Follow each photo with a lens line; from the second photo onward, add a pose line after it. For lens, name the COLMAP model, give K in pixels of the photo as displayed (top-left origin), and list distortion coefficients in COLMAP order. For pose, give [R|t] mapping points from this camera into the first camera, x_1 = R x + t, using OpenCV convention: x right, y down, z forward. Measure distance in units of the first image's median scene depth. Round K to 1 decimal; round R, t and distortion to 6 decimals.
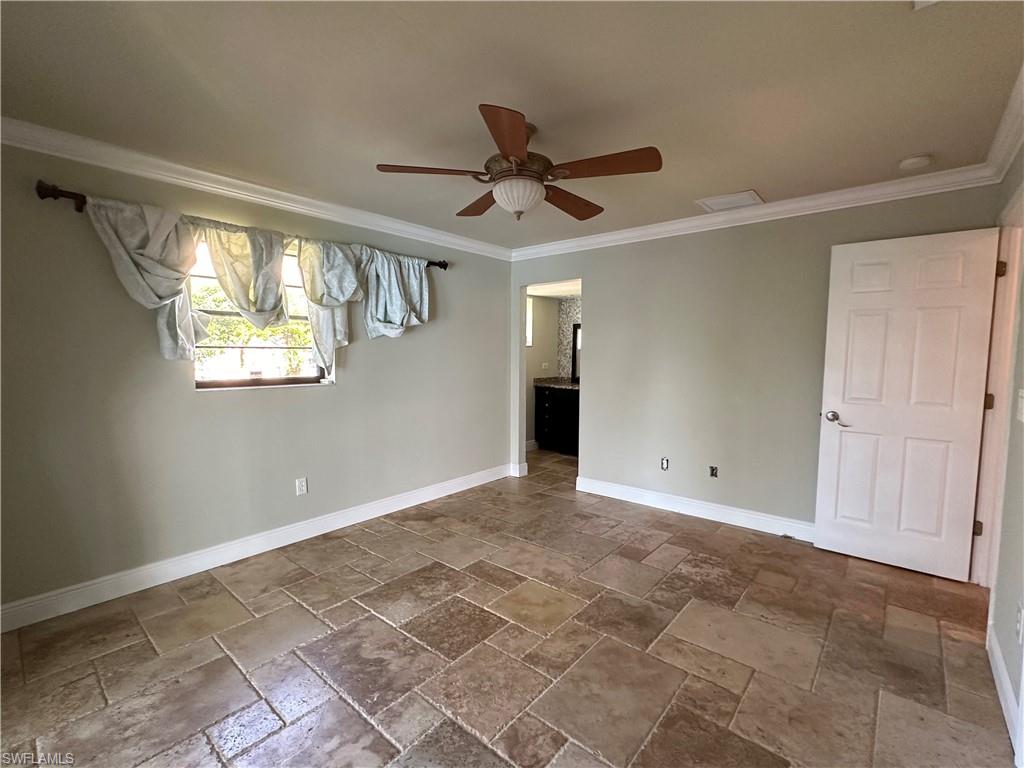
lens RADIAL K [[468.0, 0, 512.0], [0, 468.0, 384.0], [0, 0, 1]] dist [0.002960, -0.000242]
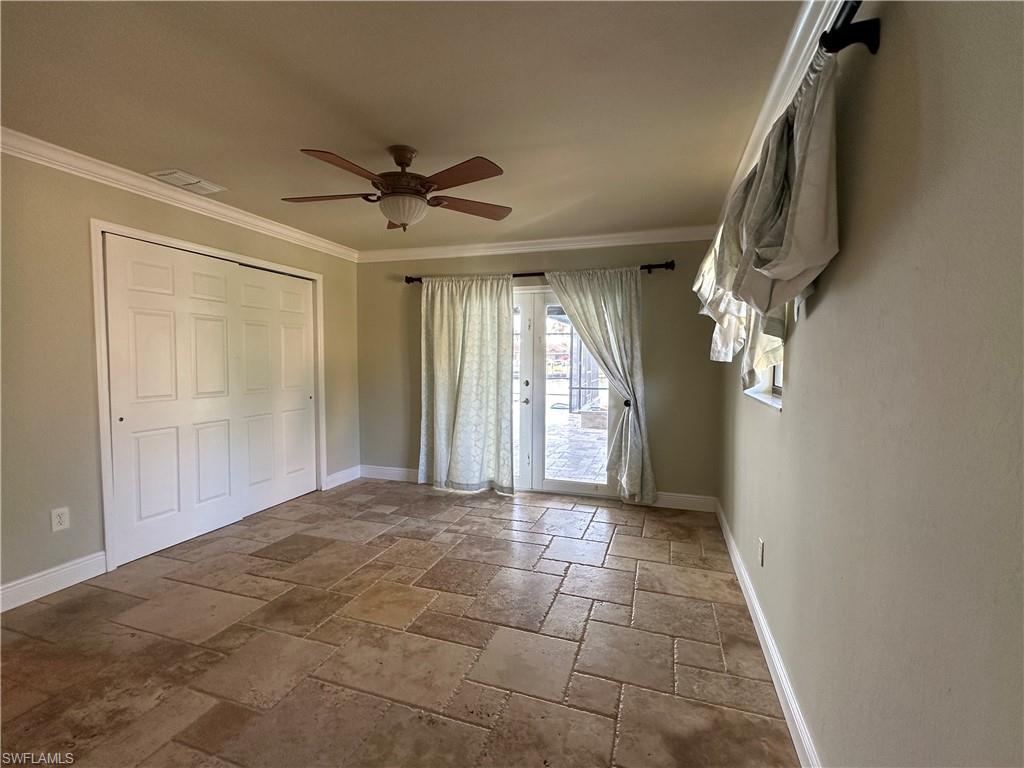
lens RADIAL K [[468.0, 0, 512.0], [0, 468.0, 384.0], [0, 0, 1]] dist [0.002960, -0.000242]
pose [[-0.927122, 0.012908, -0.374538, 0.175867], [-0.035118, 0.992016, 0.121121, -0.118427], [0.373111, 0.125447, -0.919267, 1.916803]]
